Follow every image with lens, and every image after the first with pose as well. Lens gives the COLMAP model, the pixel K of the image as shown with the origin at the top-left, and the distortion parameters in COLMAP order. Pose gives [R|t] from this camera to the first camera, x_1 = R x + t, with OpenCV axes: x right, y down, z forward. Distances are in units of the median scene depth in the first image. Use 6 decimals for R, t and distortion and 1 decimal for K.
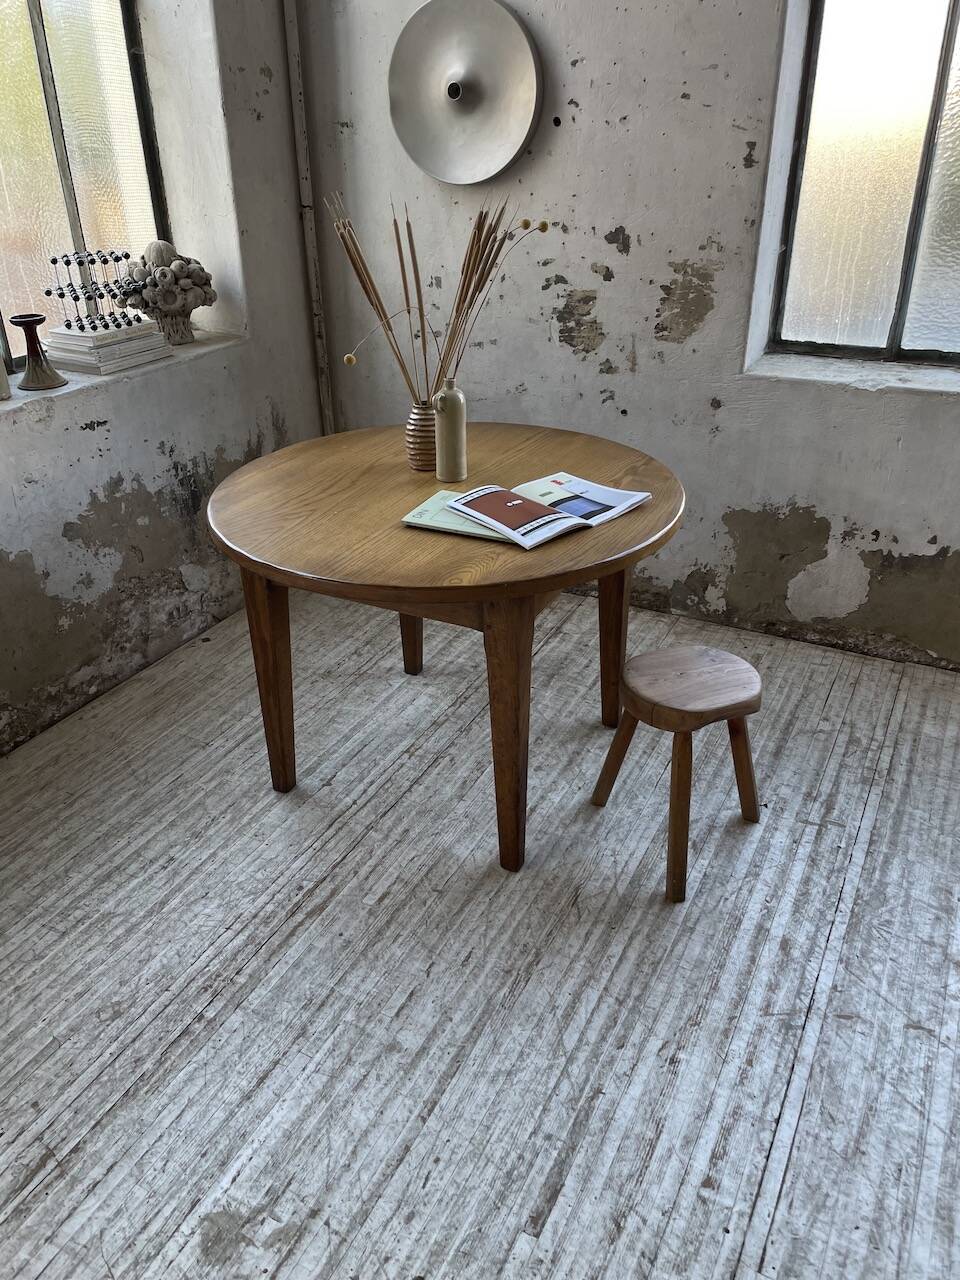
lens RADIAL K [[968.5, 0, 467.1], [0, 968.5, 626.5], [0, 0, 1]] dist [0.088997, -0.120172]
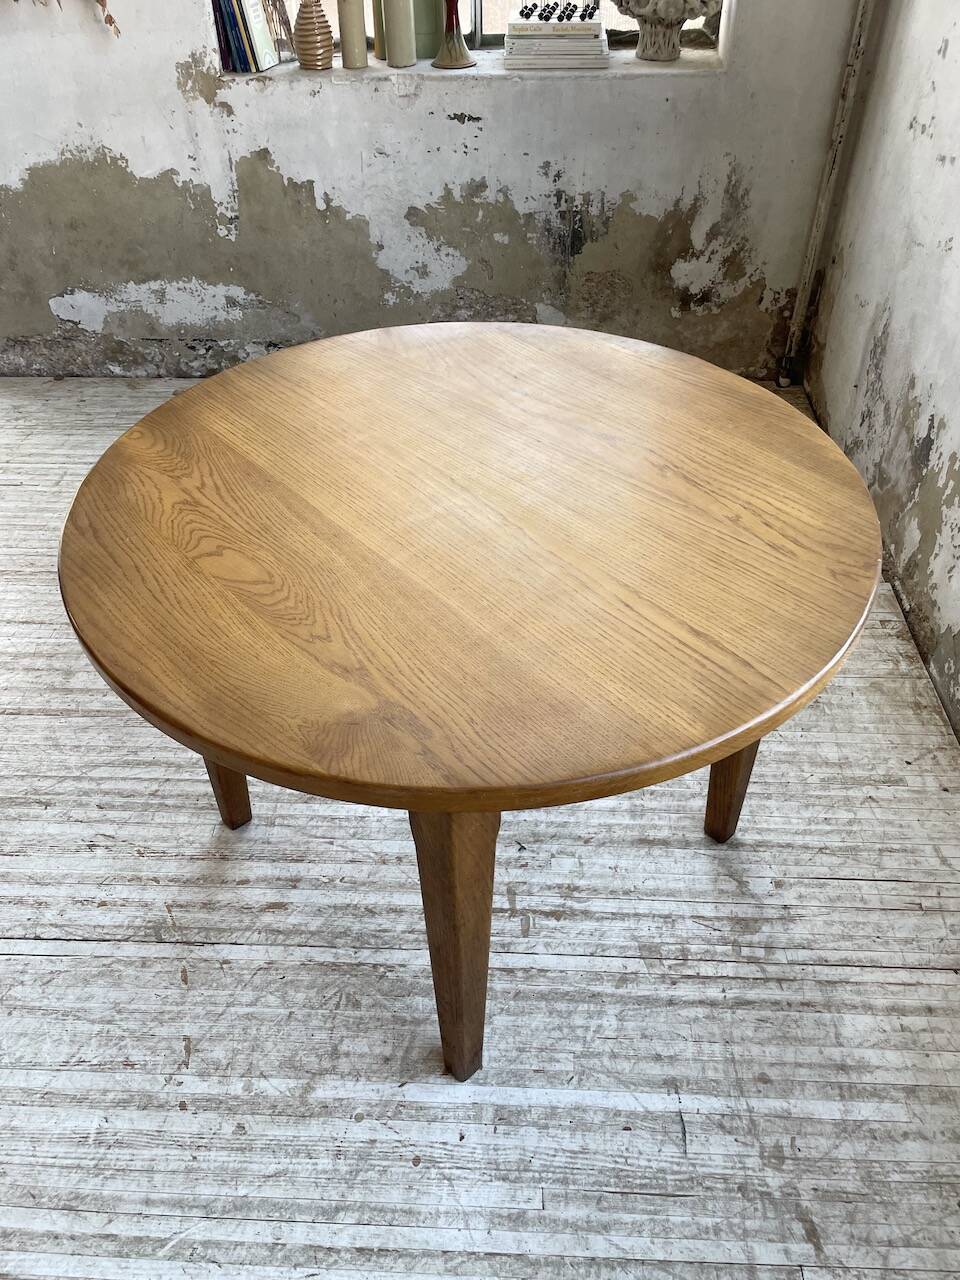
lens RADIAL K [[968.9, 0, 468.4], [0, 968.9, 648.4], [0, 0, 1]] dist [0.087613, -0.118663]
pose [[0.431596, 0.610618, -0.663981, 0.710095], [-0.416672, 0.787784, 0.453630, -0.270979], [0.800068, 0.080877, 0.594432, 0.516502]]
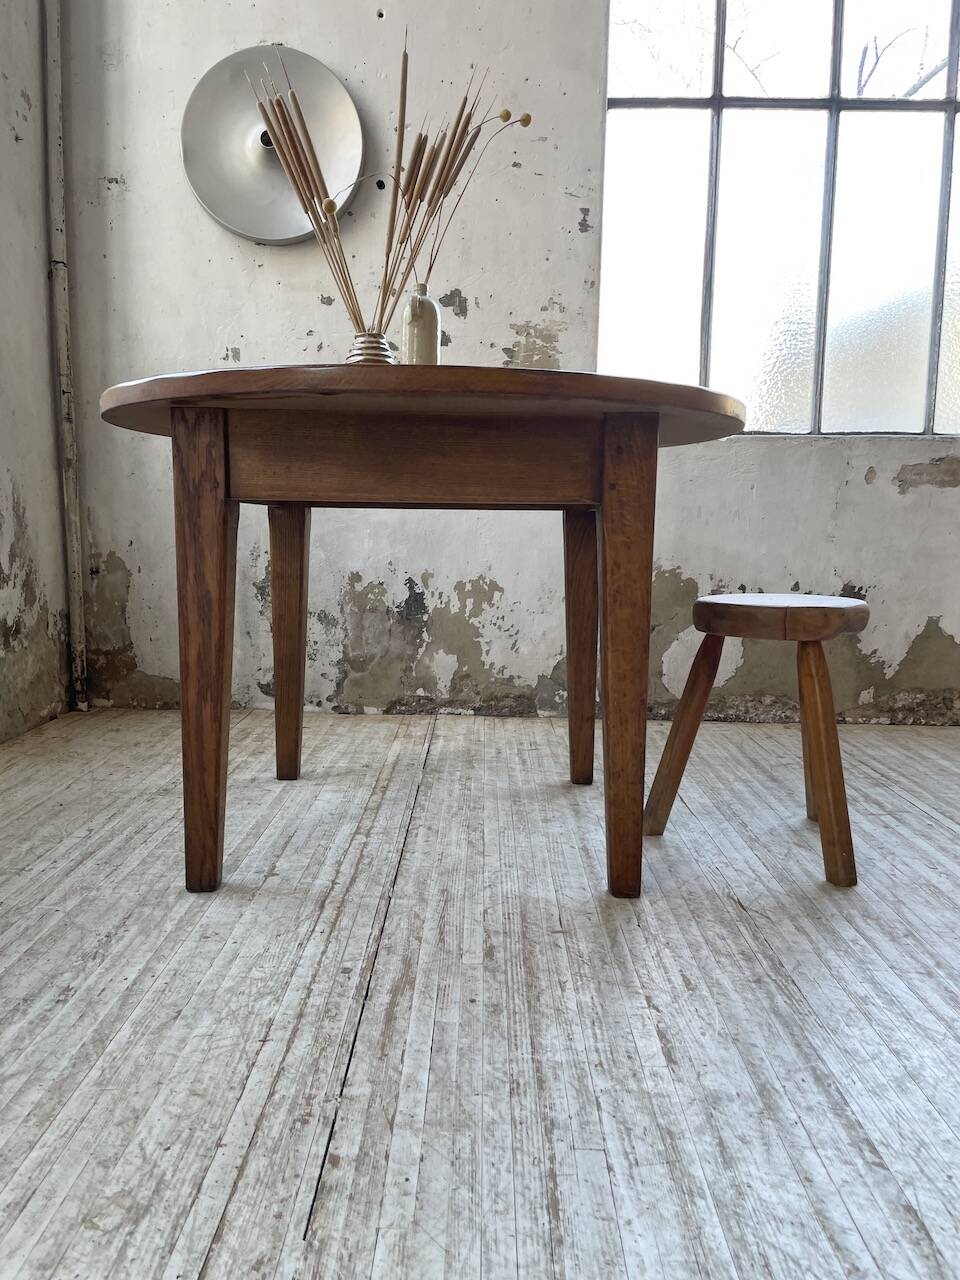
lens RADIAL K [[968.9, 0, 472.1], [0, 968.9, 647.8], [0, 0, 1]] dist [0.087613, -0.118663]
pose [[0.888497, -0.025780, 0.458158, -0.334465], [0.186999, 0.932100, -0.310195, 0.262134], [-0.419052, 0.361283, 0.832989, 0.397582]]
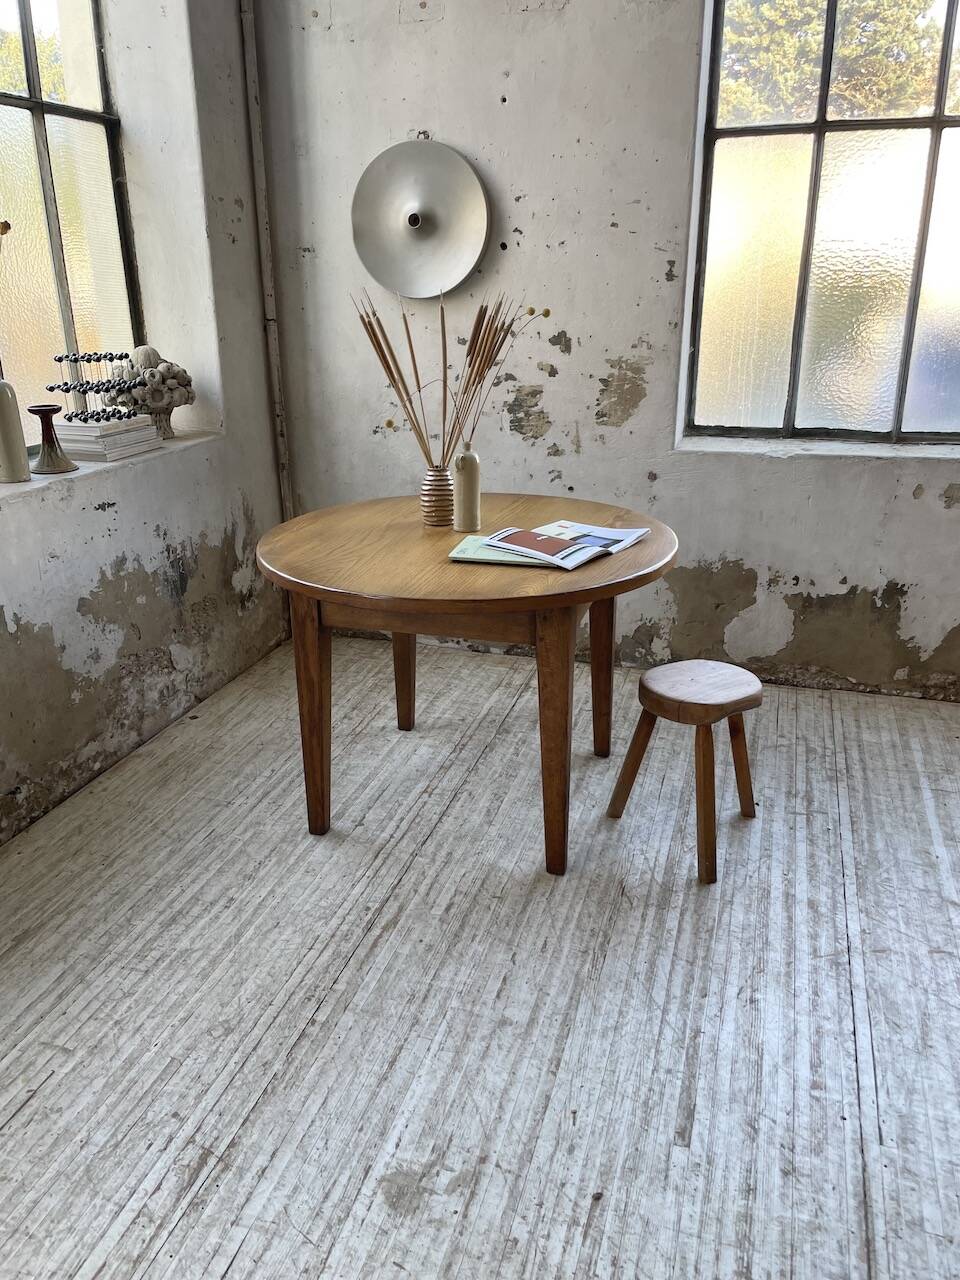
lens RADIAL K [[968.5, 0, 467.7], [0, 968.5, 626.6], [0, 0, 1]] dist [0.088997, -0.120172]
pose [[0.983612, -0.054022, 0.172013, -0.212339], [0.078073, 0.987590, -0.136277, 0.110511], [-0.162516, 0.147473, 0.975623, -0.081653]]
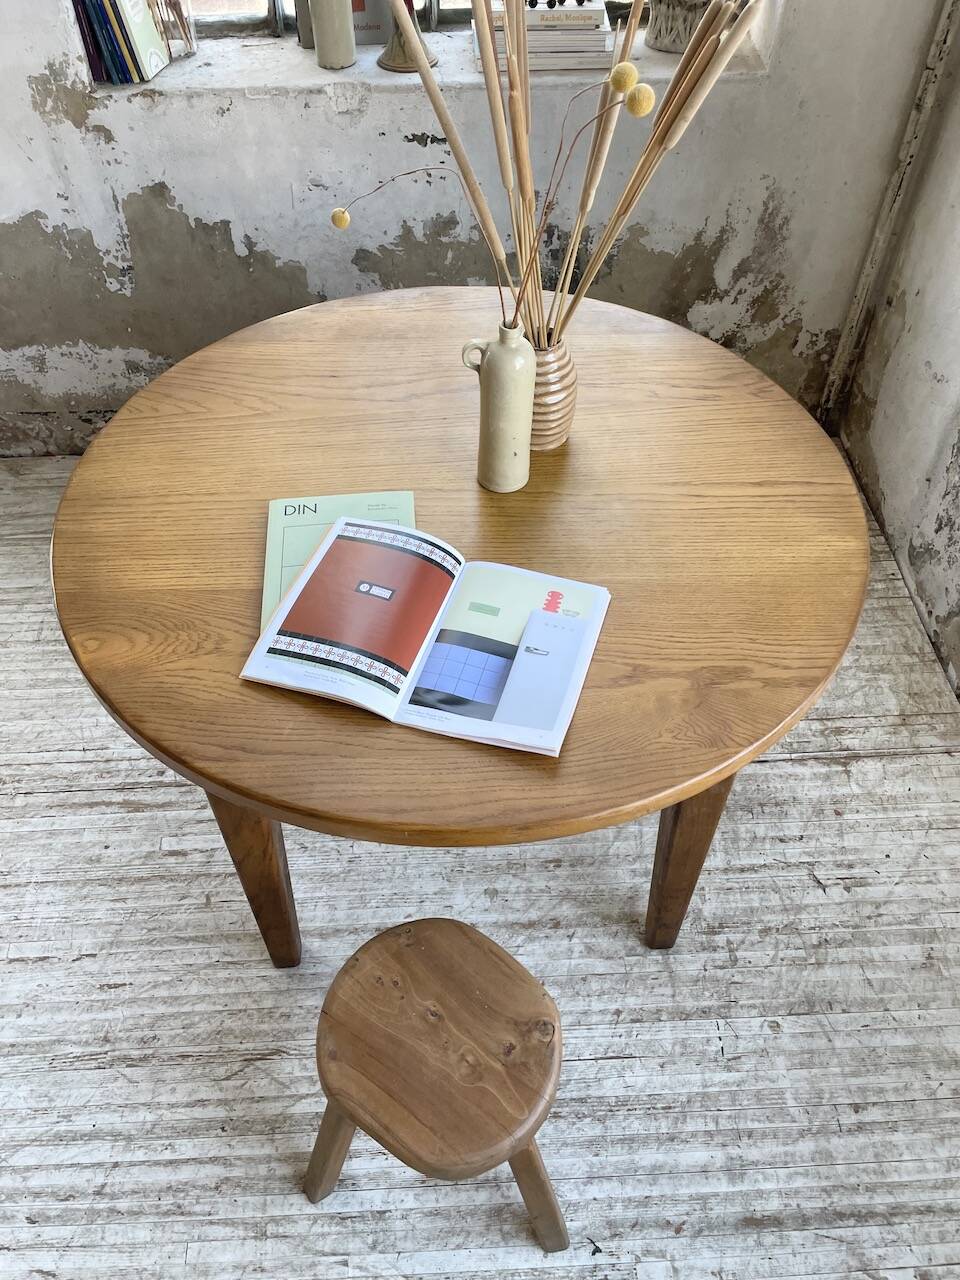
lens RADIAL K [[968.9, 0, 474.4], [0, 968.9, 647.6], [0, 0, 1]] dist [0.087613, -0.118663]
pose [[0.512111, 0.660813, -0.548698, 0.360493], [-0.407286, 0.749262, 0.522230, -0.370610], [0.756215, -0.043963, 0.652845, 0.591517]]
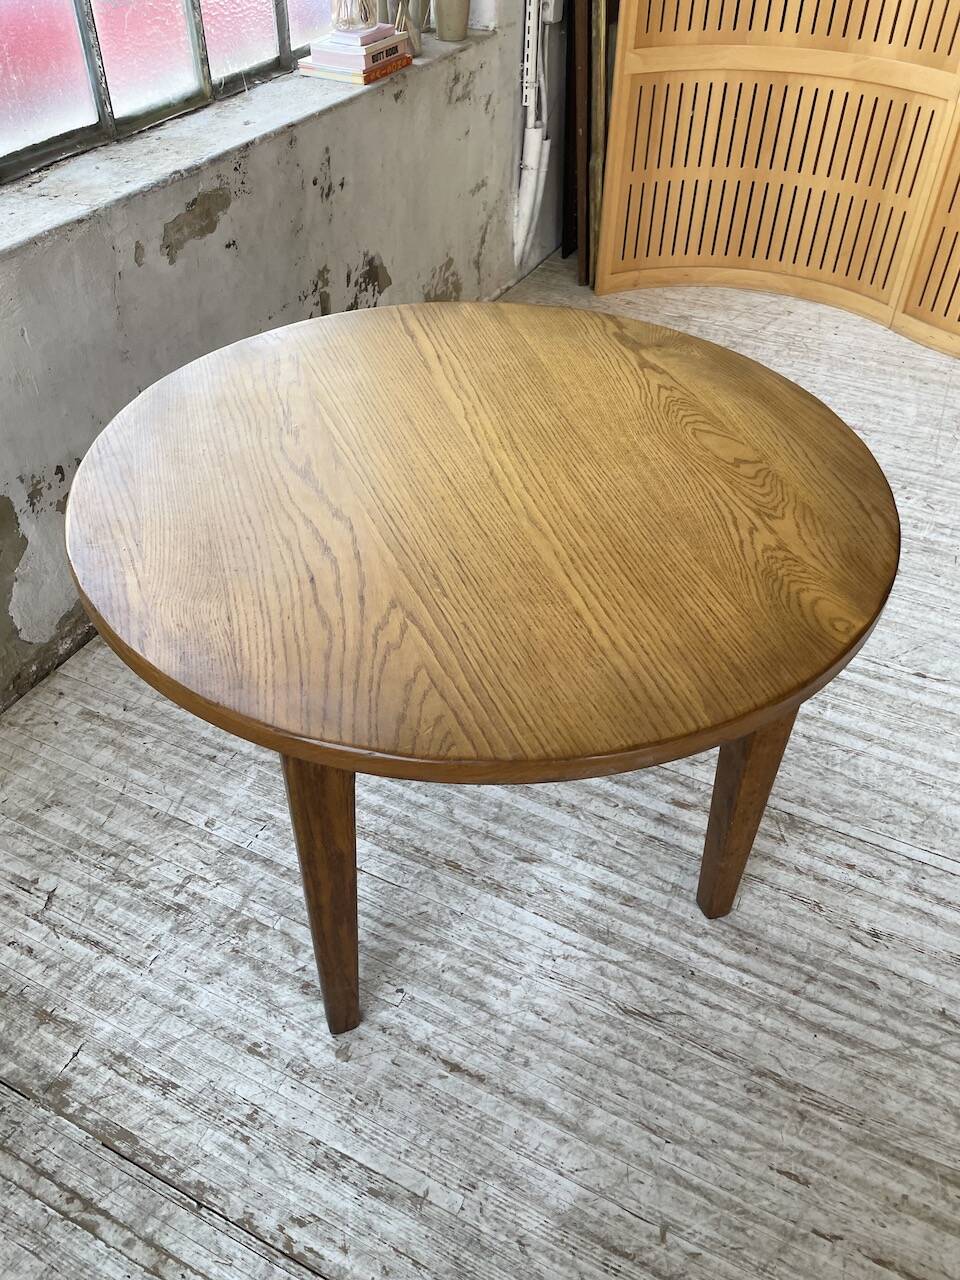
lens RADIAL K [[968.9, 0, 470.2], [0, 968.9, 636.7], [0, 0, 1]] dist [0.087613, -0.118663]
pose [[-0.028005, -0.651928, 0.757763, -0.227536], [0.461660, 0.663936, 0.588268, -0.355320], [-0.886615, 0.366303, 0.282376, 0.733725]]
